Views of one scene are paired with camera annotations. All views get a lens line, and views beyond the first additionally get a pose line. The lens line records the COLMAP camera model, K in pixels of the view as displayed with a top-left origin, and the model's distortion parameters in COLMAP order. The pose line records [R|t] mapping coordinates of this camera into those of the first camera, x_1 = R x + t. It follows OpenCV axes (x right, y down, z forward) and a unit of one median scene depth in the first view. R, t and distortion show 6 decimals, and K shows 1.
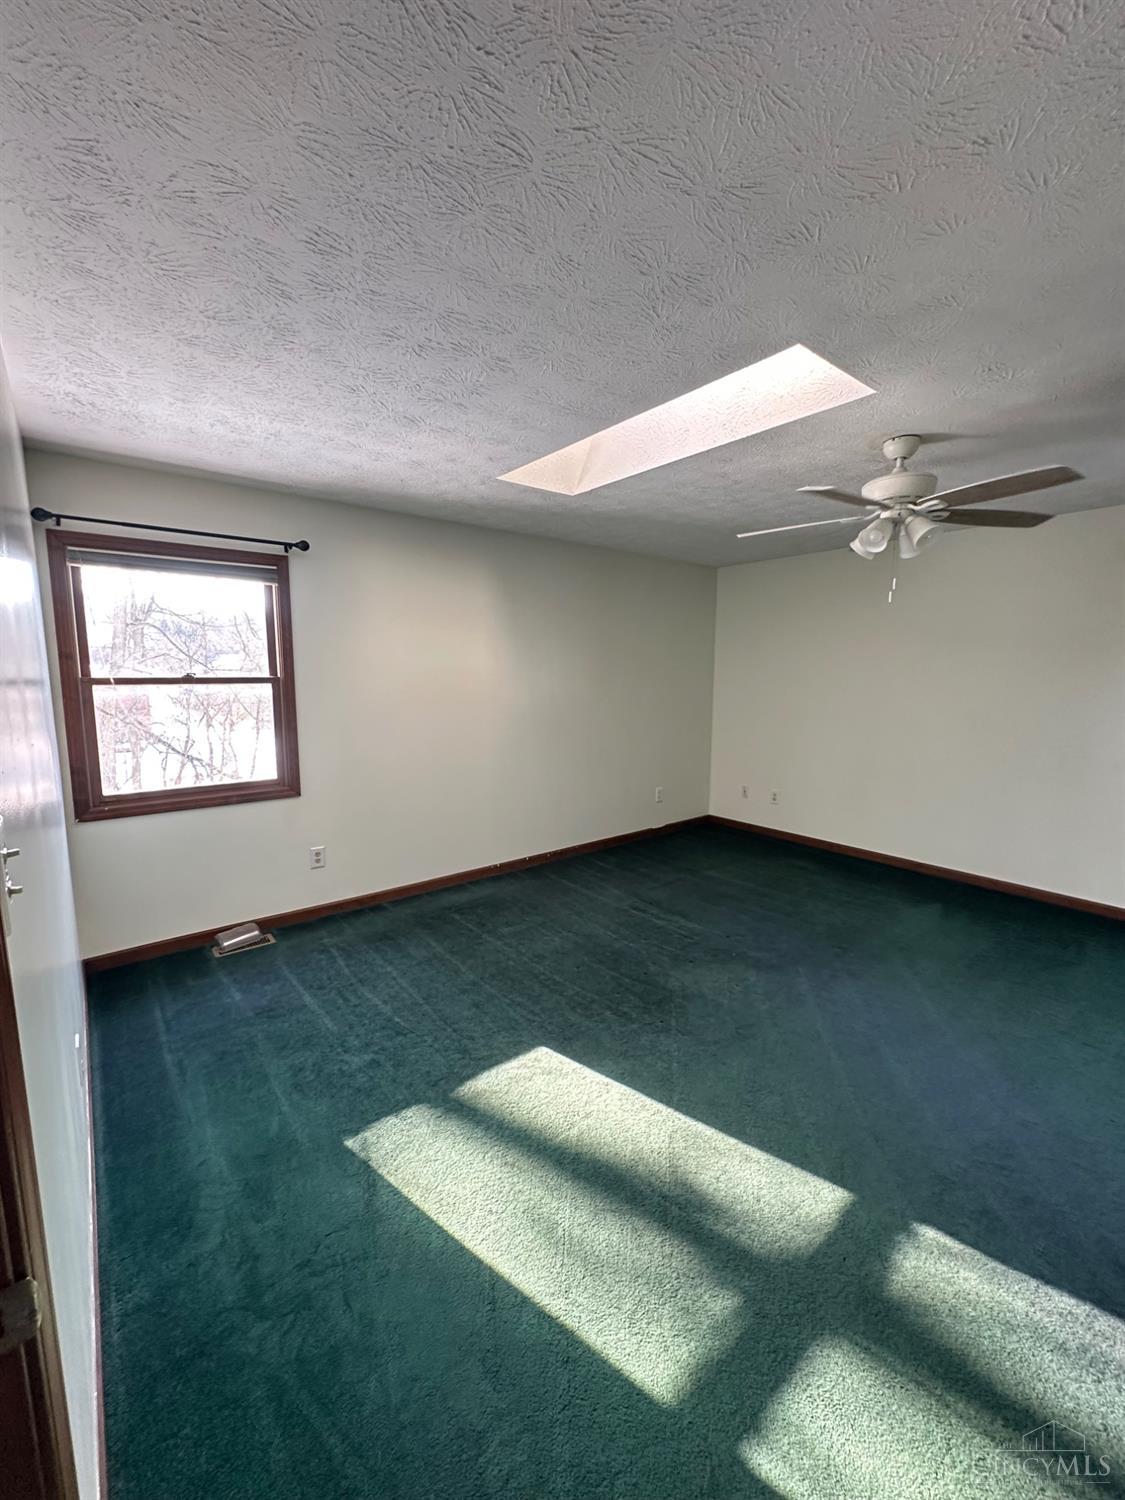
lens RADIAL K [[598.2, 0, 562.5], [0, 598.2, 750.0], [0, 0, 1]] dist [-0.000147, 0.000293]
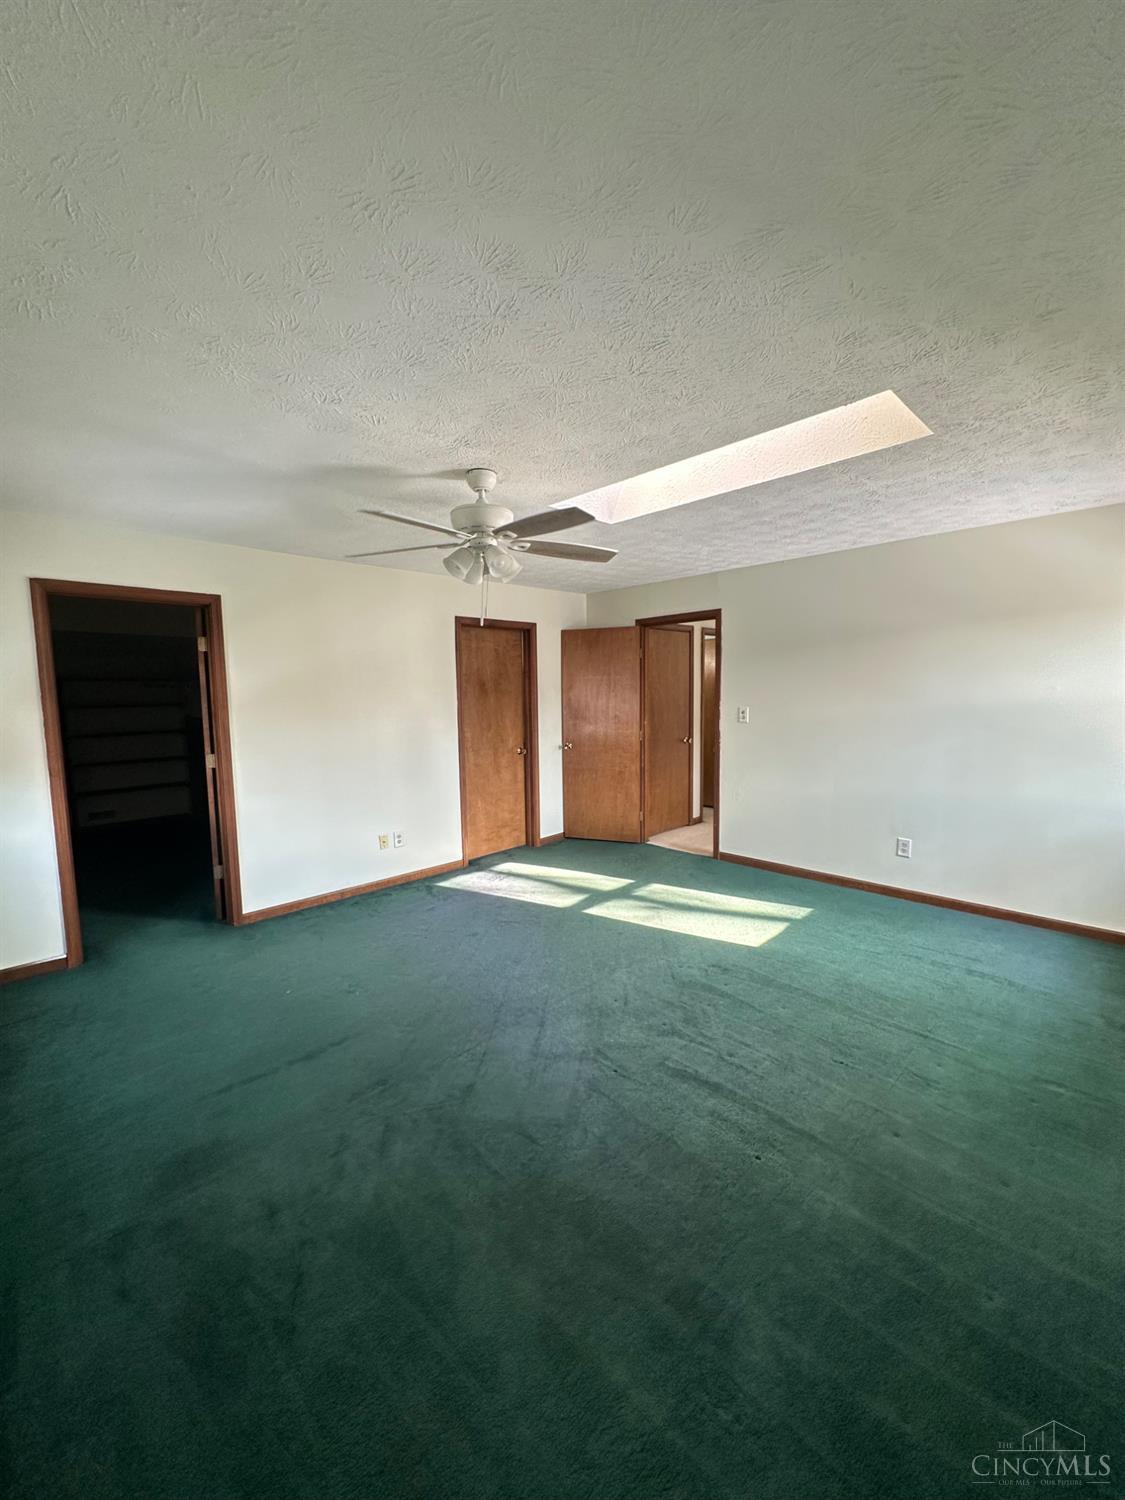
lens RADIAL K [[598.2, 0, 562.5], [0, 598.2, 750.0], [0, 0, 1]] dist [-0.000147, 0.000293]
pose [[-0.993727, 0.035546, -0.106037, 0.832481], [0.010410, 0.973428, 0.228756, -0.428762], [0.111350, 0.226217, -0.967692, 3.287371]]
